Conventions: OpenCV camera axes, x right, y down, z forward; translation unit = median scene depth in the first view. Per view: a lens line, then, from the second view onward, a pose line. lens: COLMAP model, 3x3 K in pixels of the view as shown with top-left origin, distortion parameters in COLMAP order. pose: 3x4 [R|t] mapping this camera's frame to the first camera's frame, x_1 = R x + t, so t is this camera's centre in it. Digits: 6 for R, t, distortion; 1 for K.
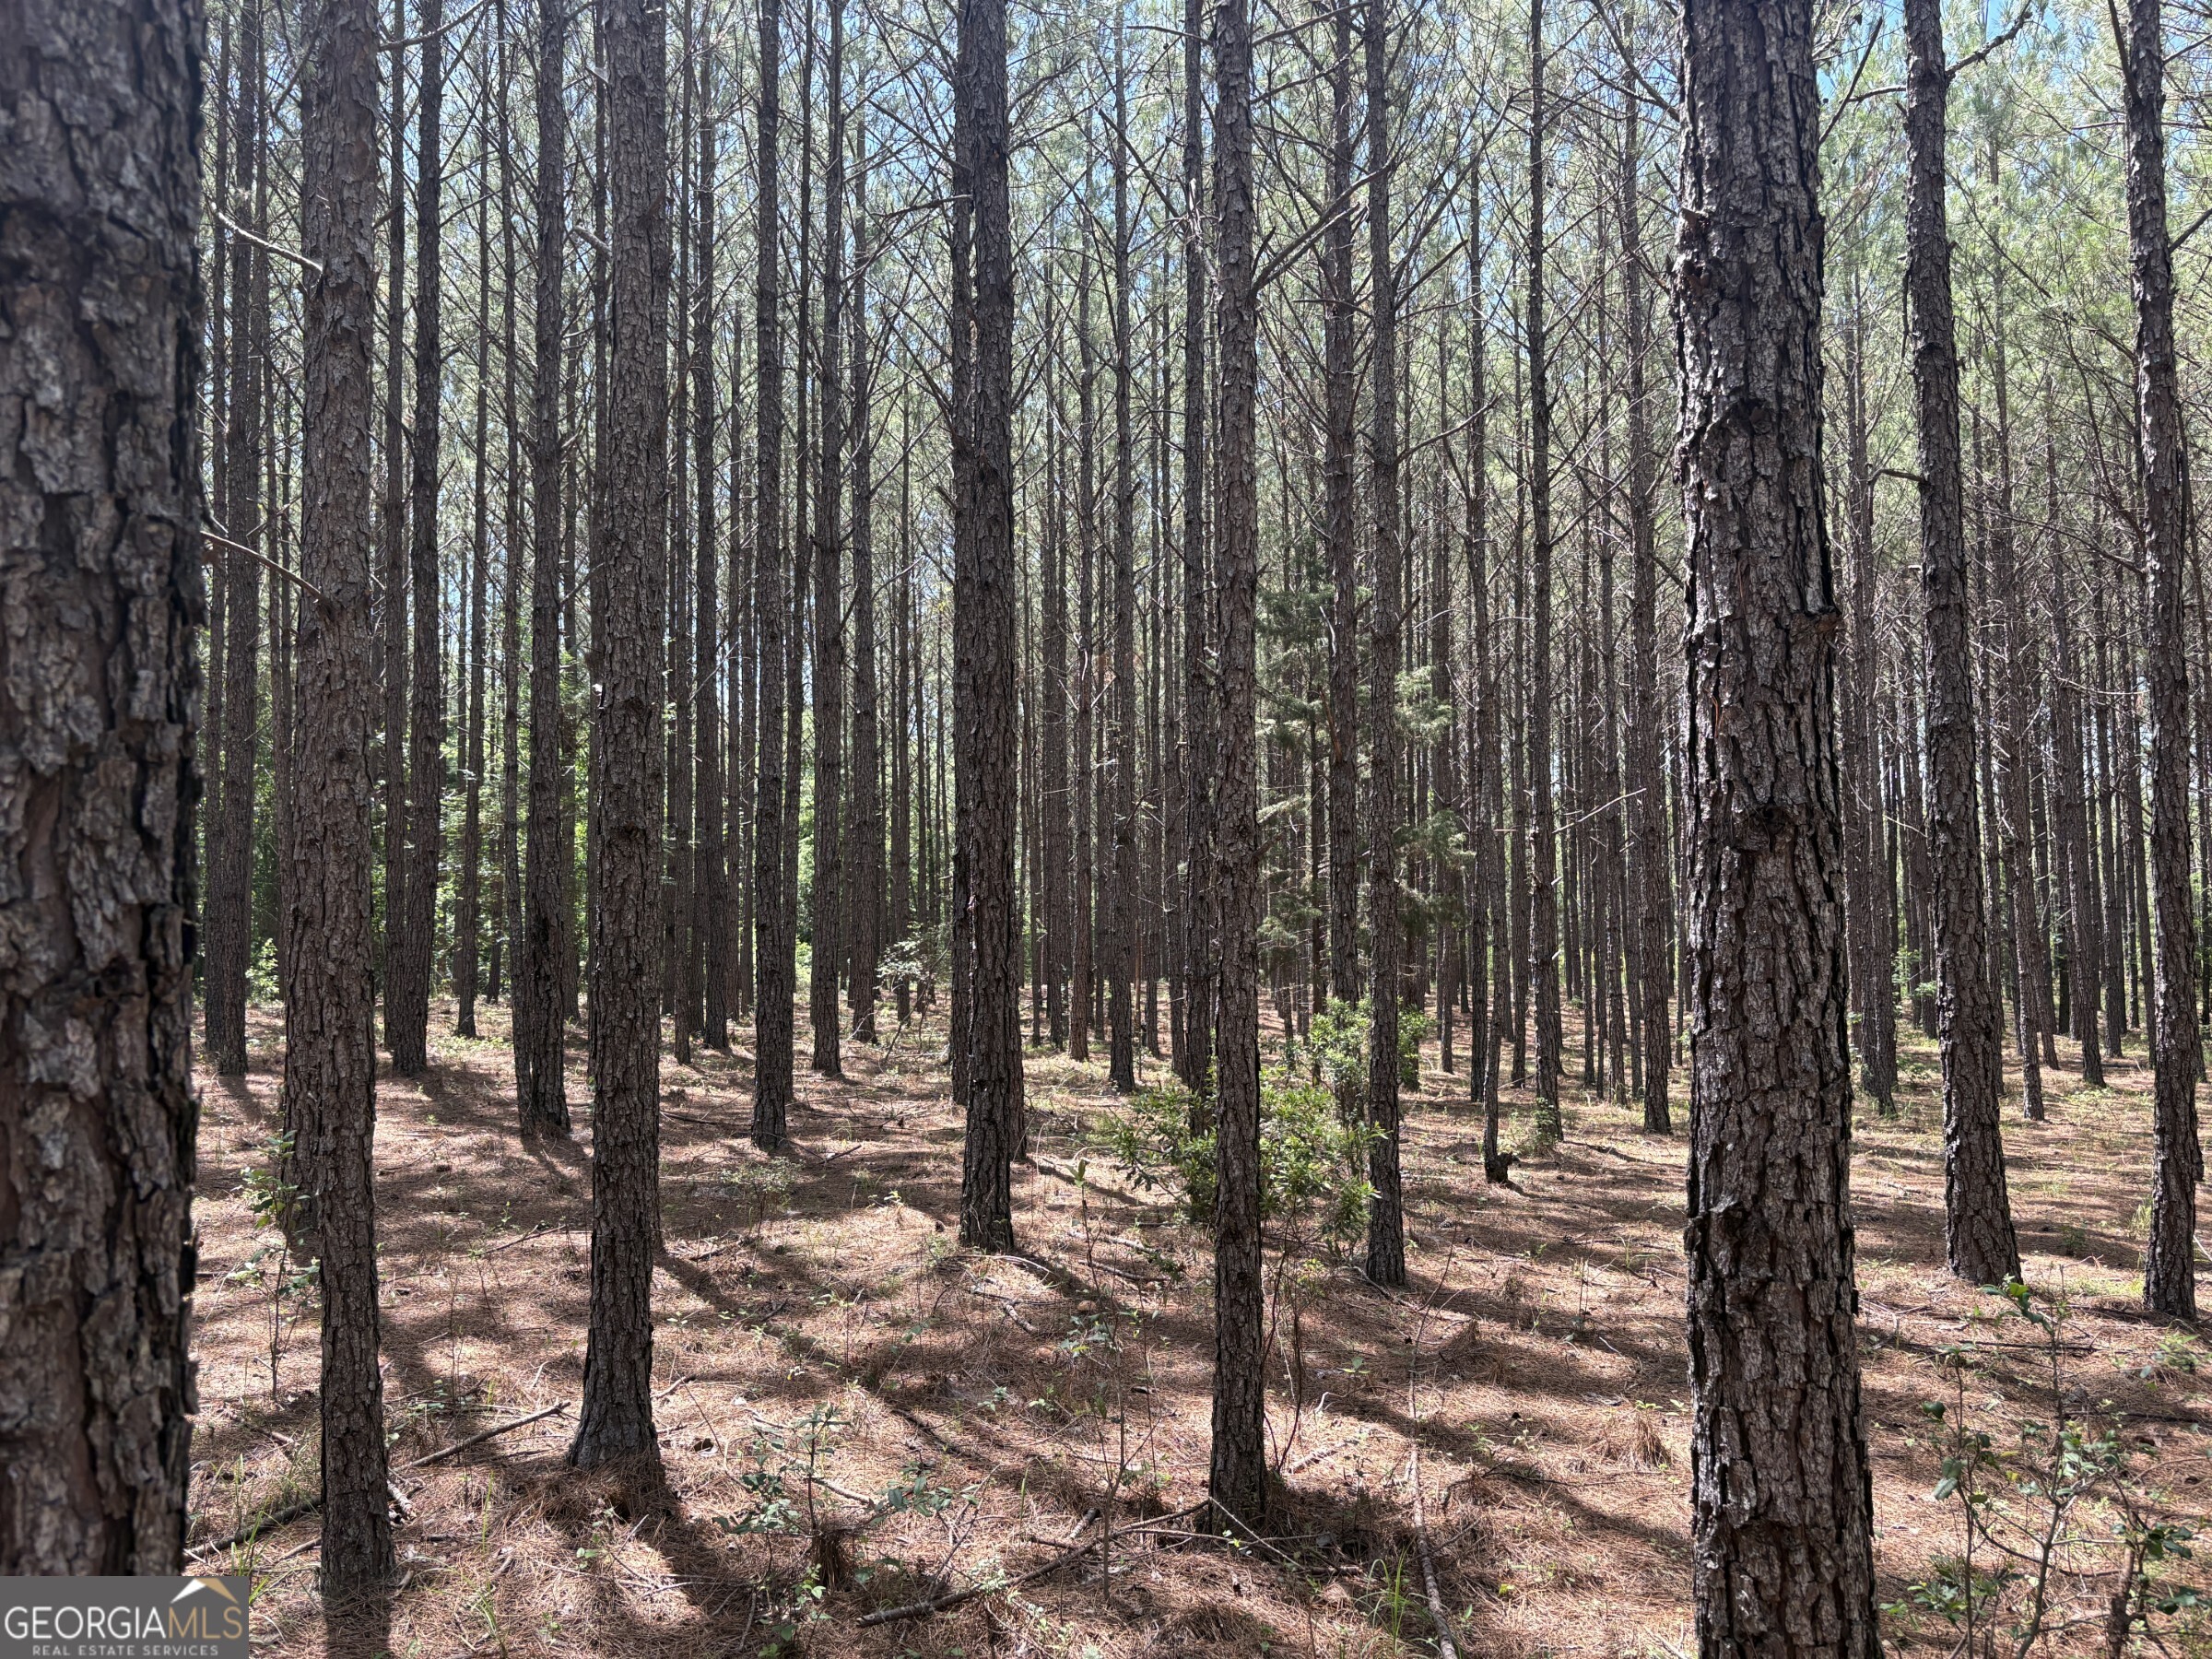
lens RADIAL K [[1674.4, 0, 1110.7], [0, 1674.4, 820.9], [0, 0, 1]] dist [0.078461, -0.108080]
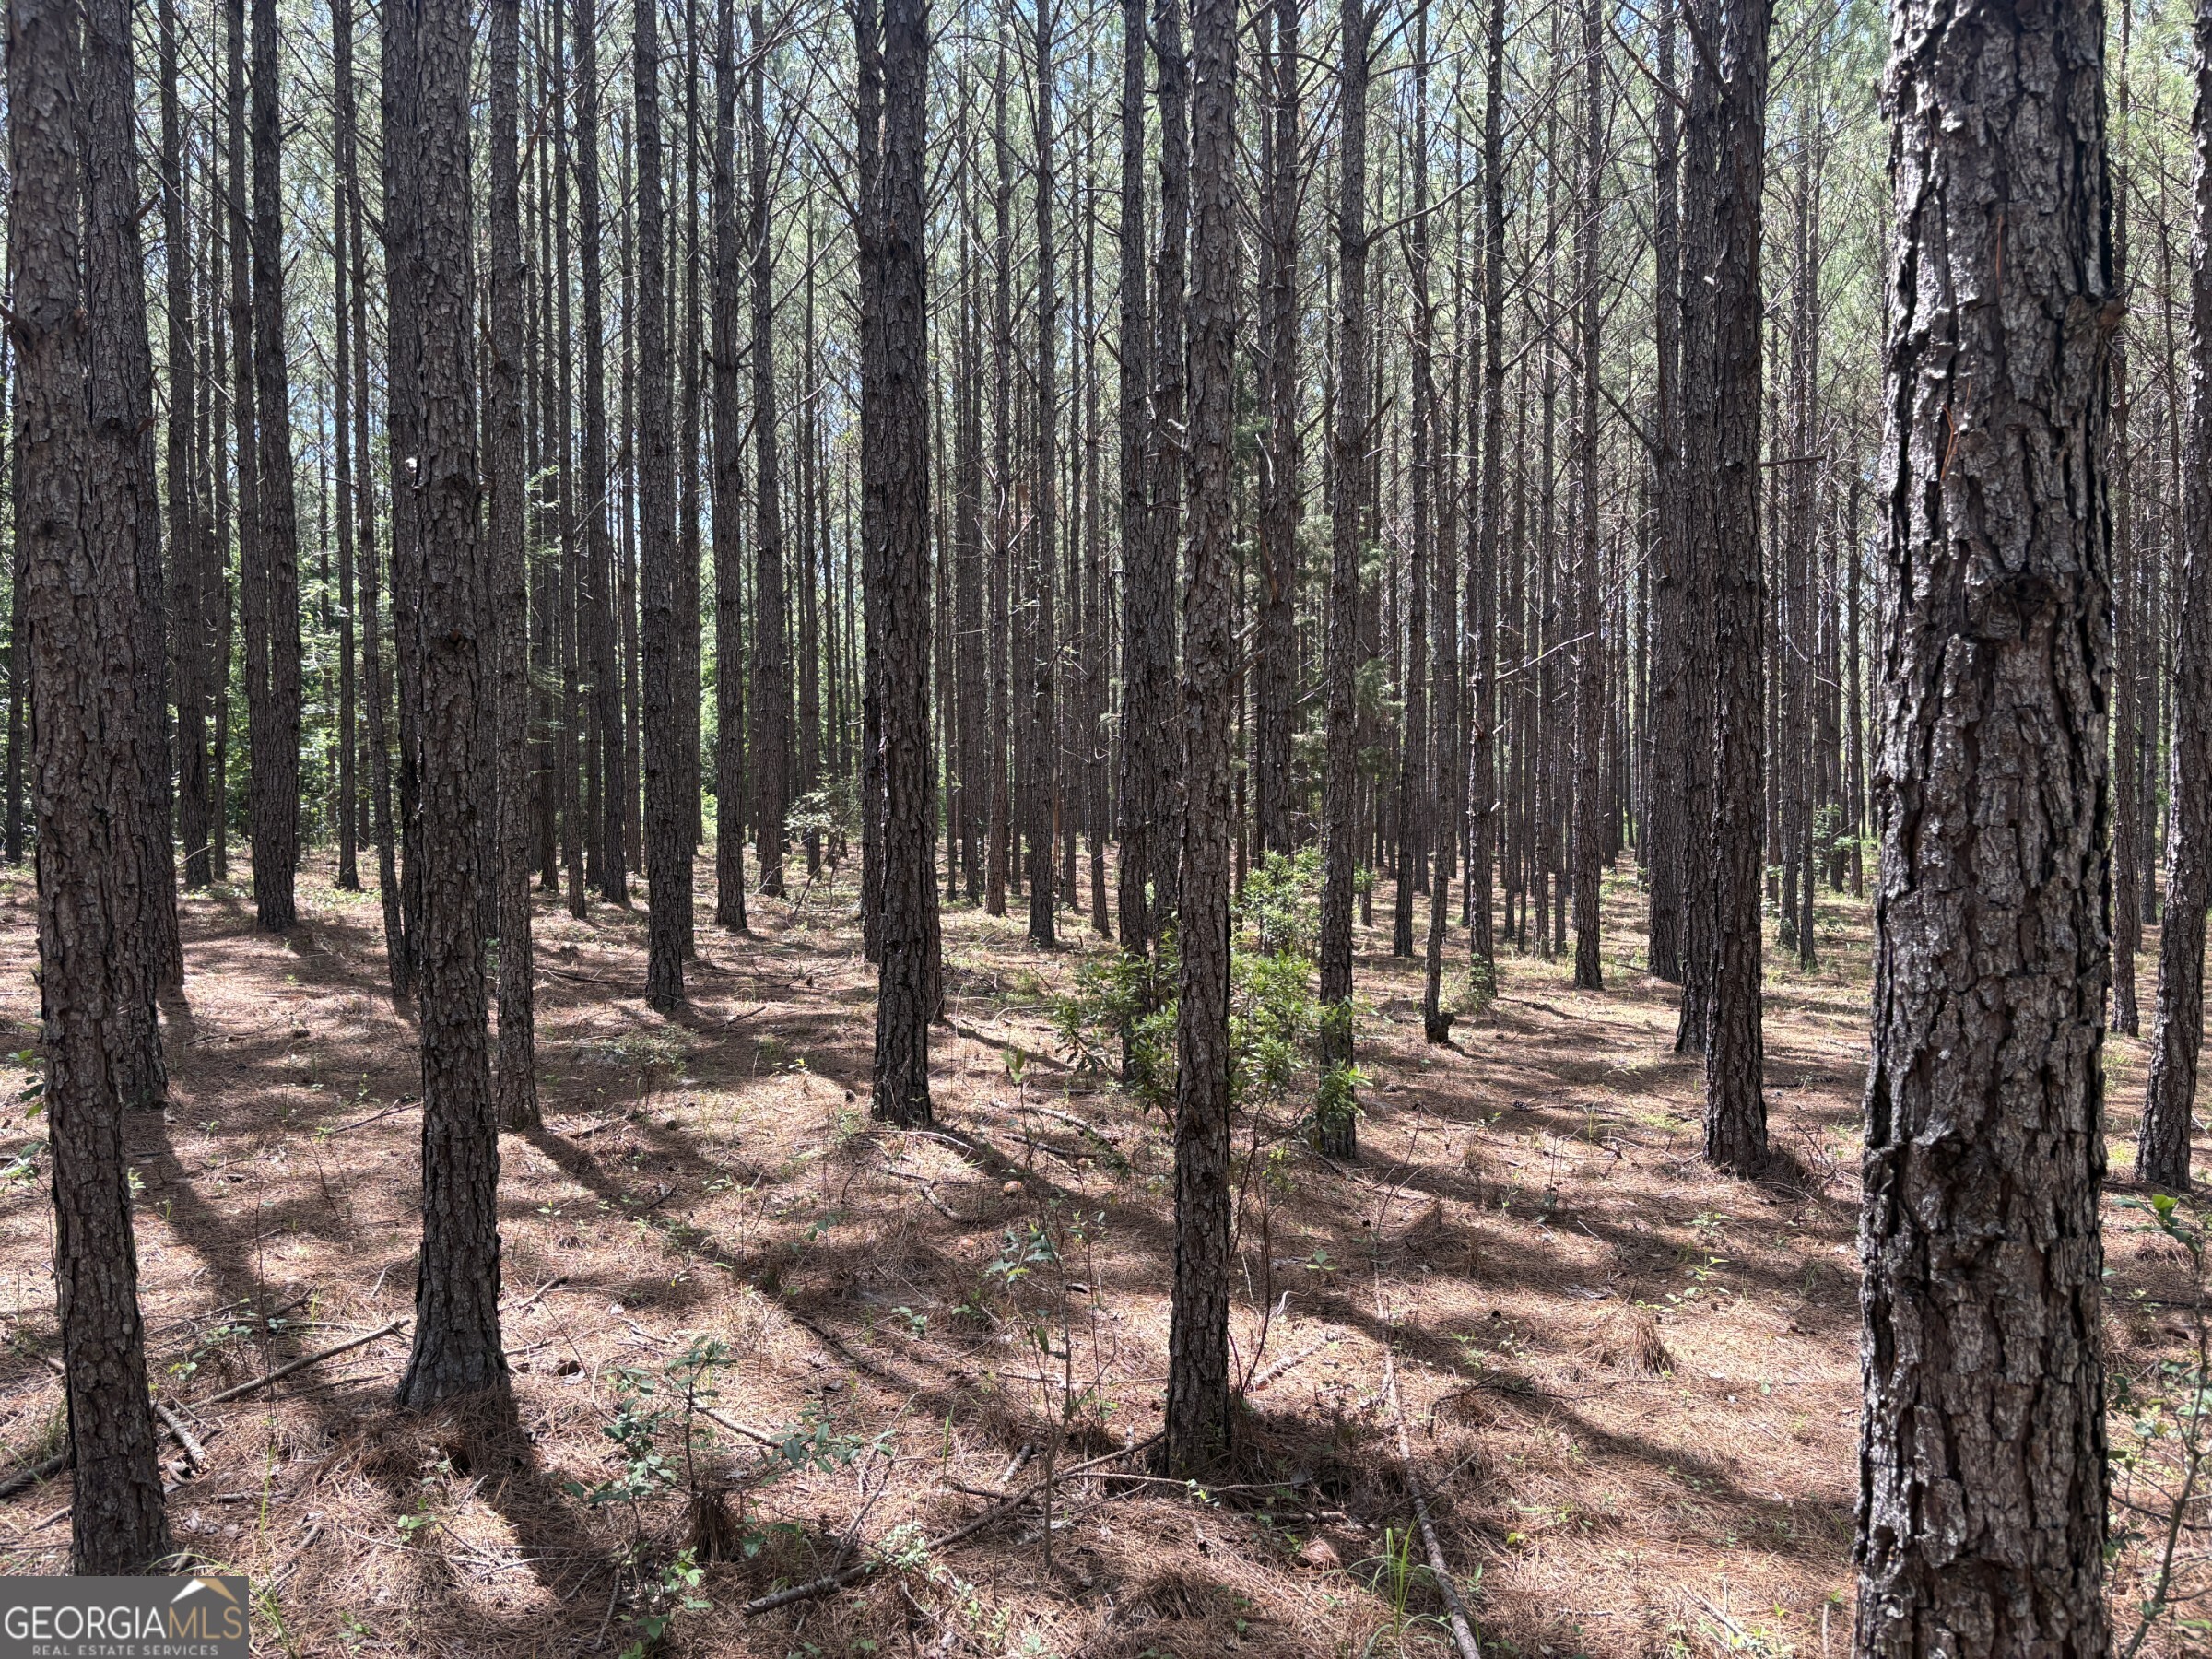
lens RADIAL K [[1687.8, 0, 1105.3], [0, 1687.8, 832.3], [0, 0, 1]] dist [0.059677, -0.070795]
pose [[0.998843, 0.002841, 0.048015, -0.008921], [-0.007320, 0.995606, 0.093351, 0.012697], [-0.047539, -0.093595, 0.994475, 0.114011]]
